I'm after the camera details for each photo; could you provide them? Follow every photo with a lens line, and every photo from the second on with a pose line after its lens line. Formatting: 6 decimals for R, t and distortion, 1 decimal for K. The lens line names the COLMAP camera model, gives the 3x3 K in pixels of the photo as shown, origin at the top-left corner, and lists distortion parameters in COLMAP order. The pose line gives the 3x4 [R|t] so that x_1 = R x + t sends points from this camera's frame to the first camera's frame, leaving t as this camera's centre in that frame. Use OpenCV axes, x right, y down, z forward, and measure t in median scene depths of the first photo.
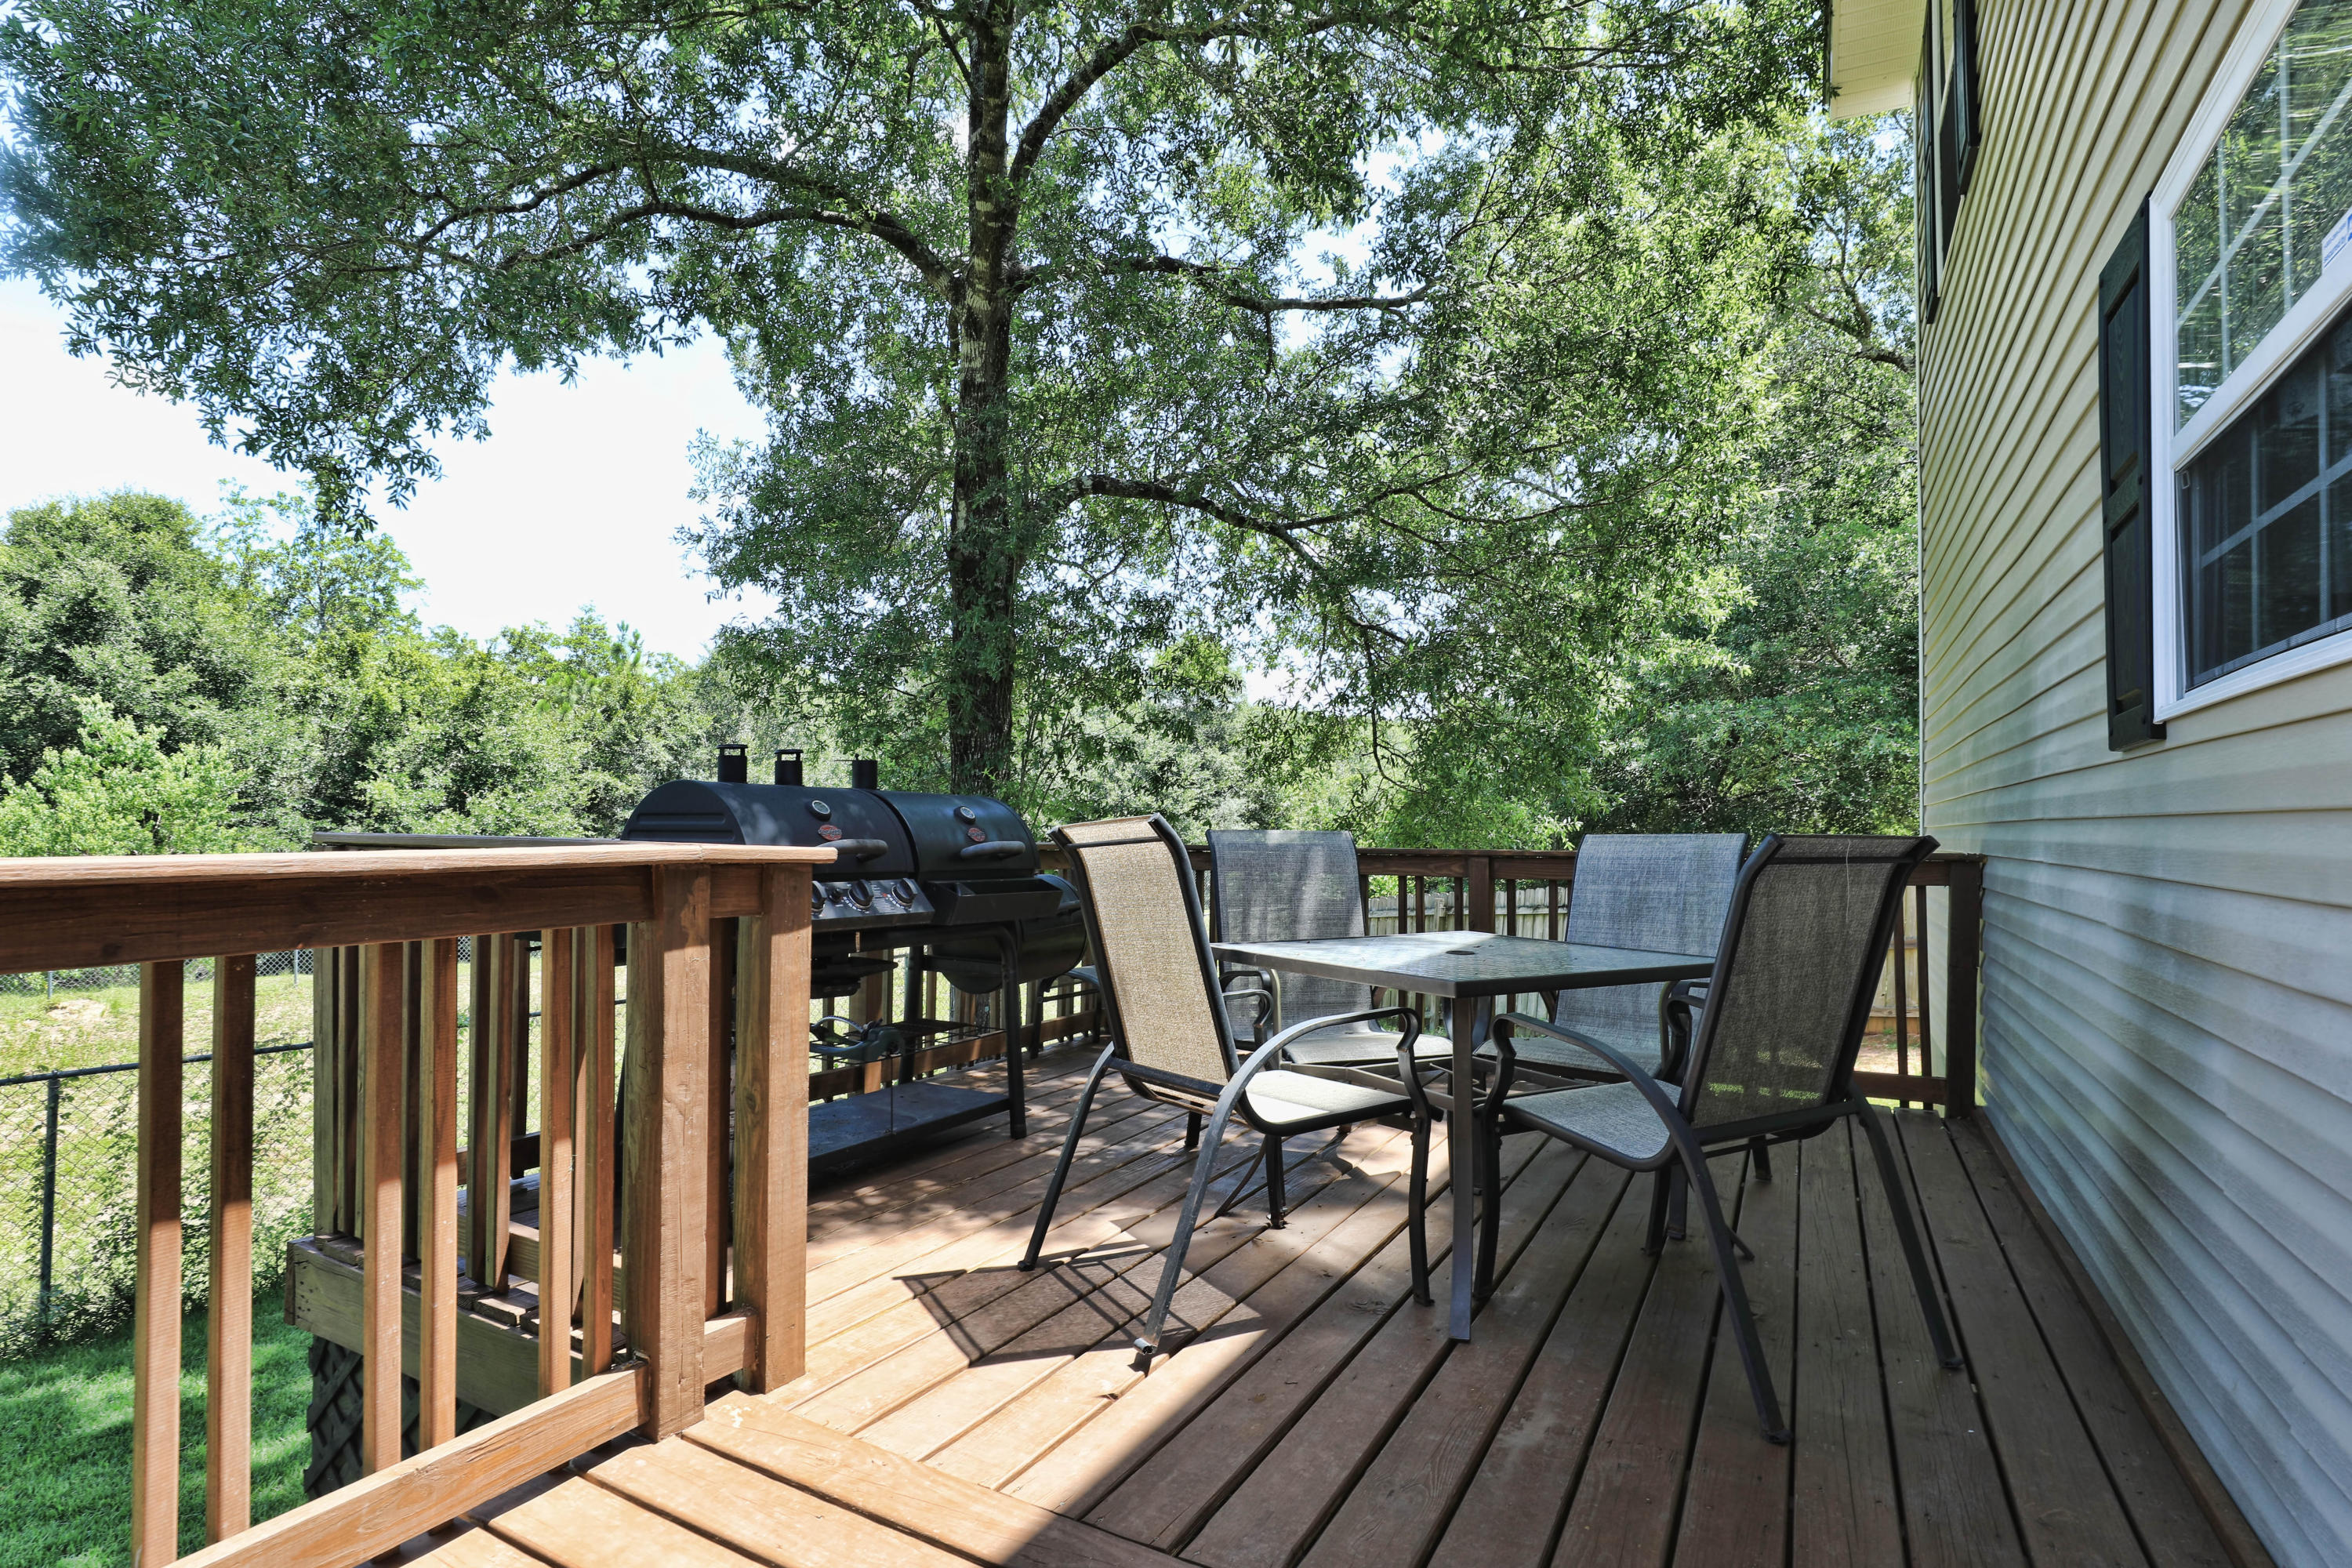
lens RADIAL K [[1239.2, 0, 1183.9], [0, 1239.2, 796.7], [0, 0, 1]] dist [-0.016629, 0.000784]
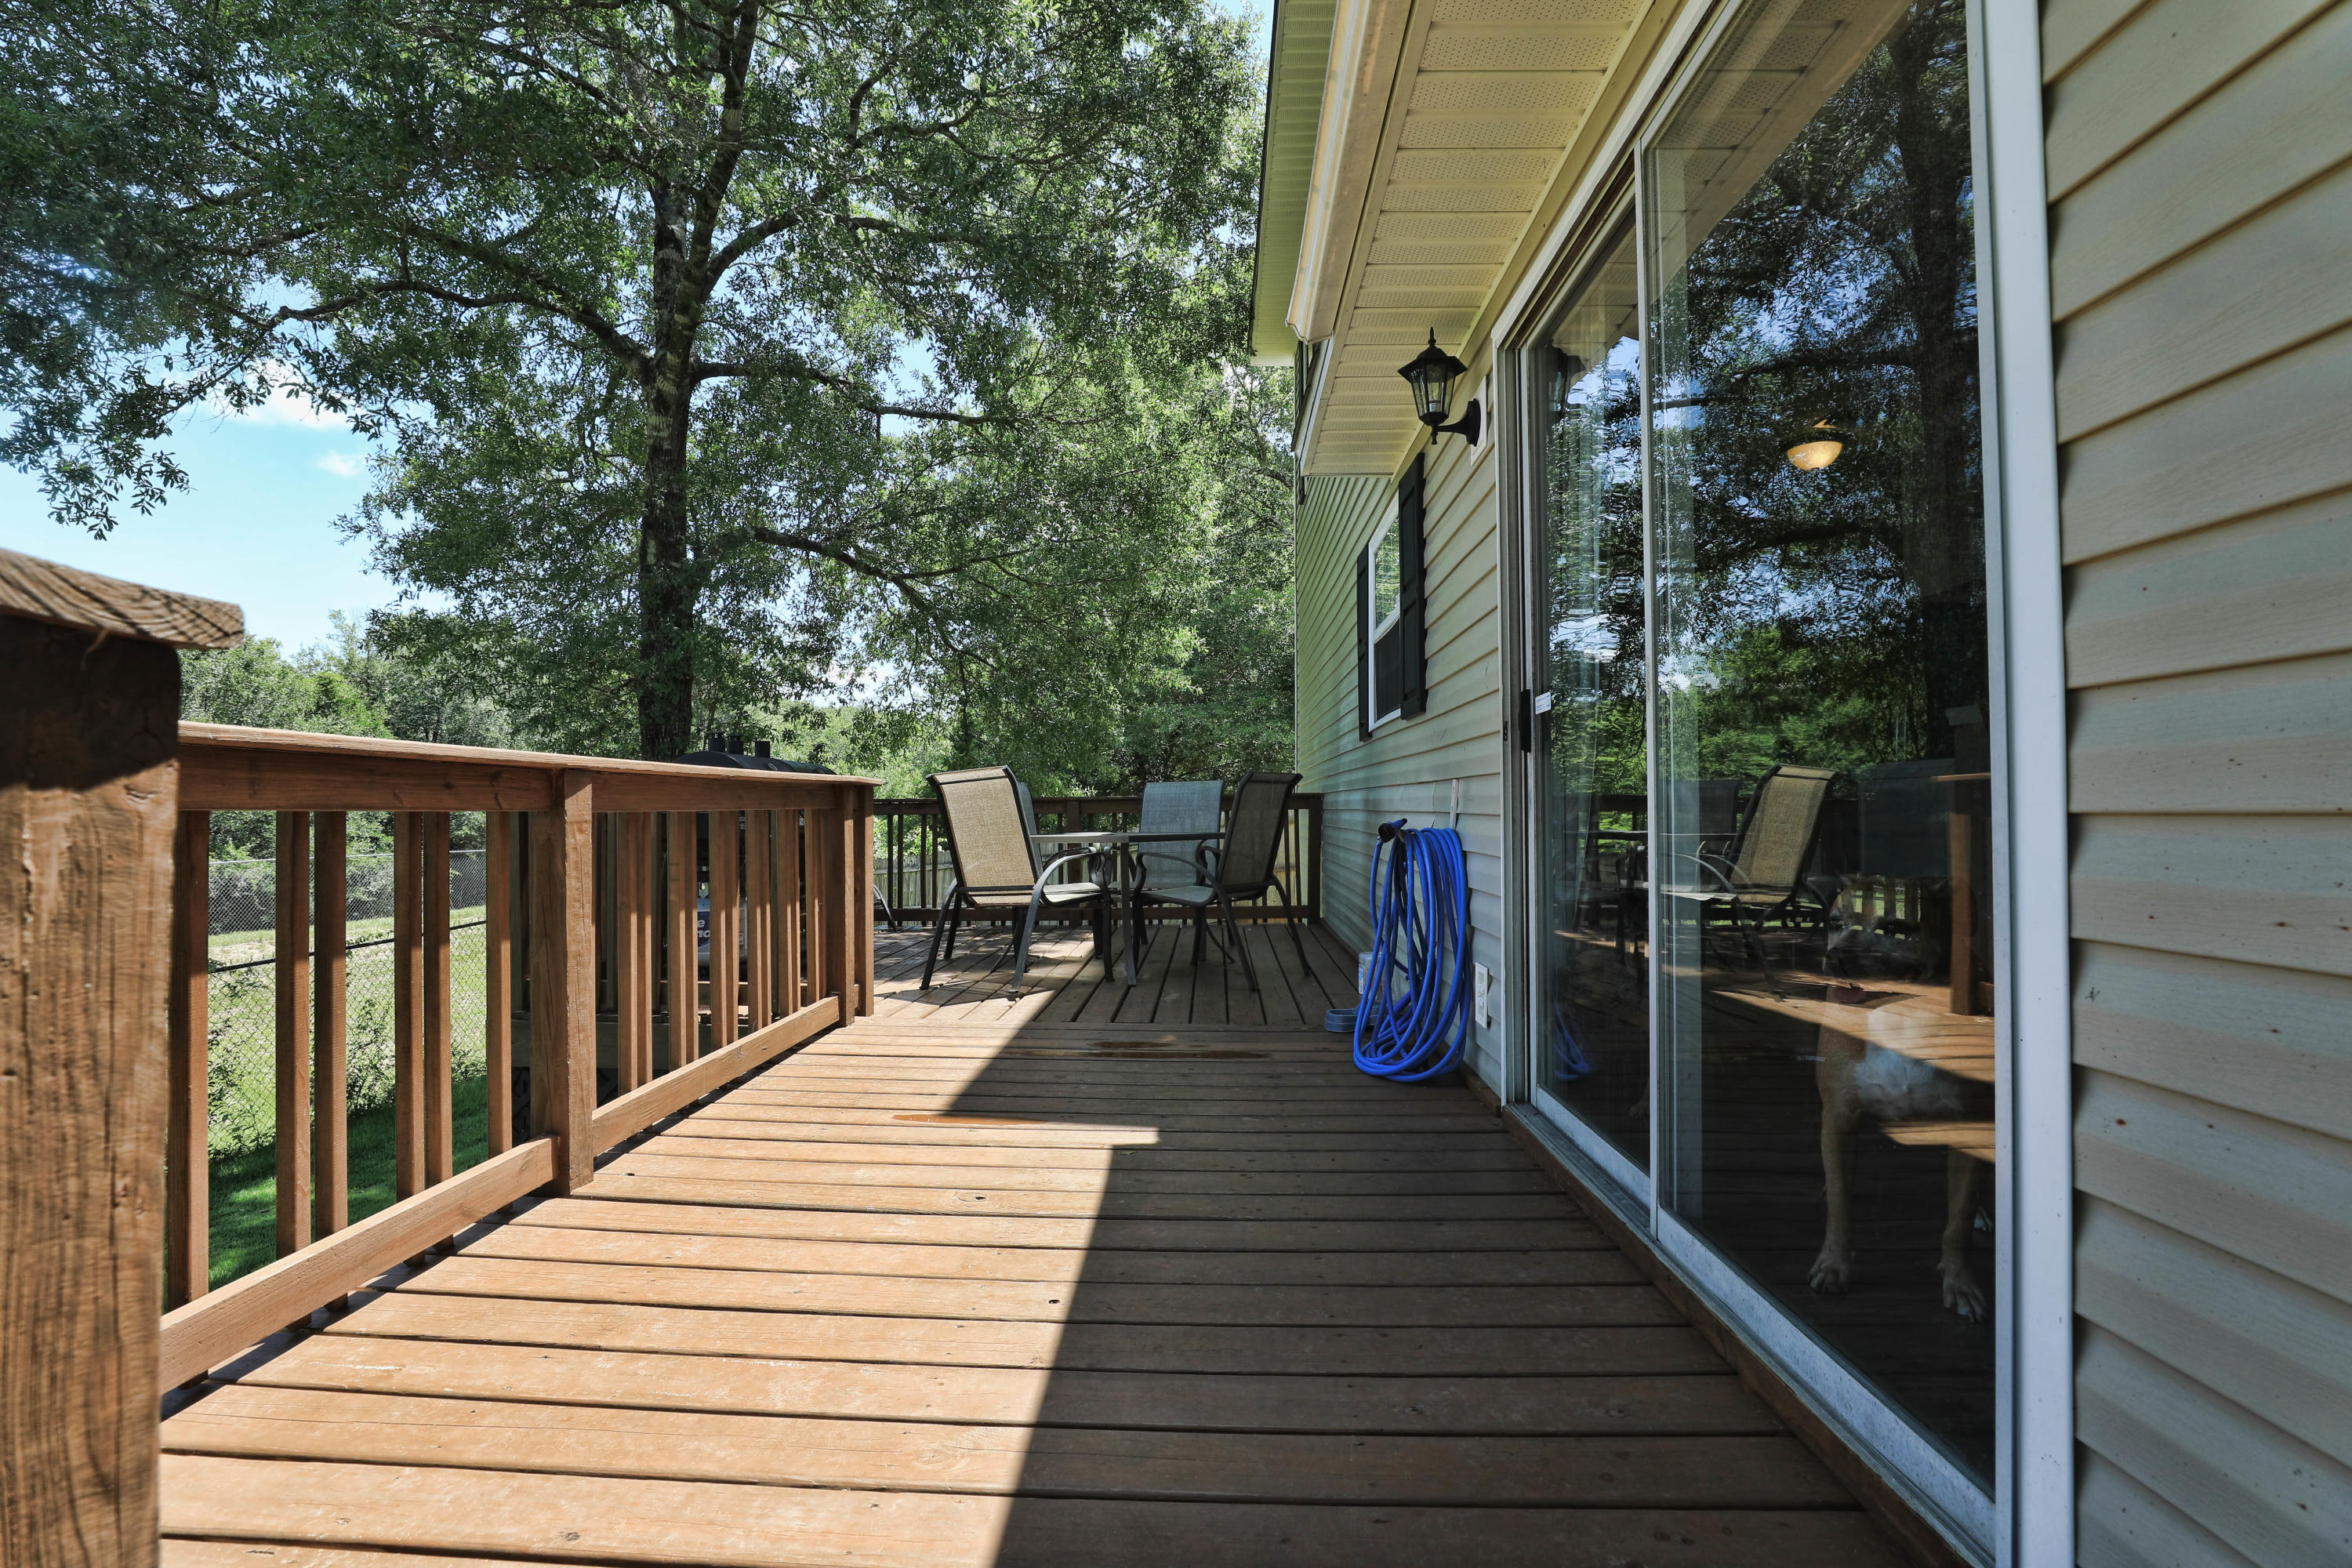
lens RADIAL K [[1075.5, 0, 1174.4], [0, 1075.5, 785.6], [0, 0, 1]] dist [-0.043276, 0.010687]
pose [[0.909749, -0.003667, 0.415143, -0.145294], [0.000201, 0.999965, 0.008392, 0.009631], [-0.415159, -0.007551, 0.909717, -0.240354]]
